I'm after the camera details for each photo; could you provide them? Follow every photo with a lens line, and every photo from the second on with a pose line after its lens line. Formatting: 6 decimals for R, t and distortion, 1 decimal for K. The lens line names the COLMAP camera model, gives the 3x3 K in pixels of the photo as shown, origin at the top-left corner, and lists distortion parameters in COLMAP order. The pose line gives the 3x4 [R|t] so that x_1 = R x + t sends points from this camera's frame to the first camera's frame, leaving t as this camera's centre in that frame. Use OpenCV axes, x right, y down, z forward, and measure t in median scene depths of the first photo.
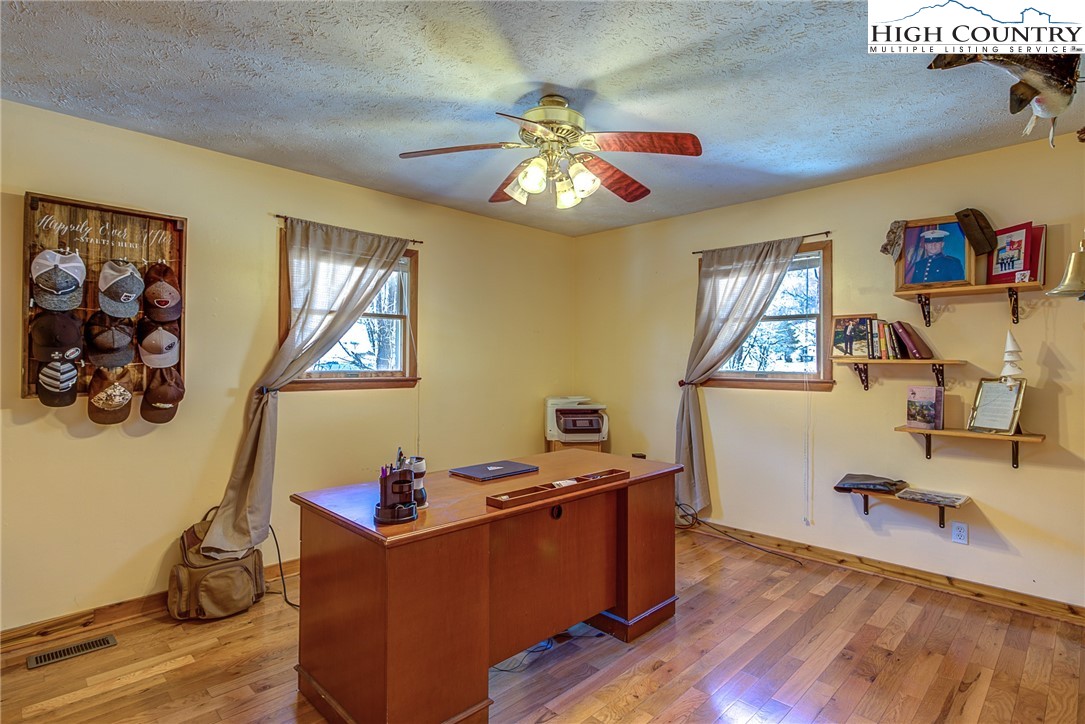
lens RADIAL K [[550.7, 0, 541.0], [0, 550.7, 351.7], [0, 0, 1]] dist [-0.000276, 0.000750]
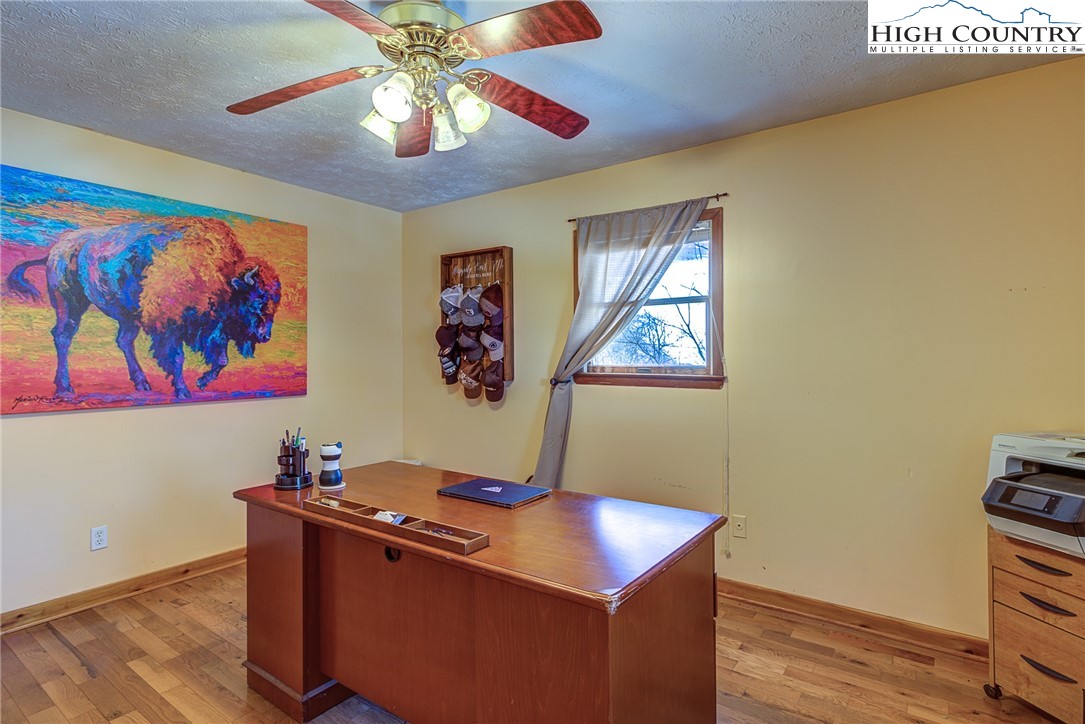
lens RADIAL K [[550.7, 0, 541.0], [0, 550.7, 351.7], [0, 0, 1]] dist [-0.000276, 0.000750]
pose [[0.160887, -0.015265, -0.986855, 0.627845], [0.017098, 0.999773, -0.012678, 0.024775], [0.986825, -0.014833, 0.161111, 0.838226]]
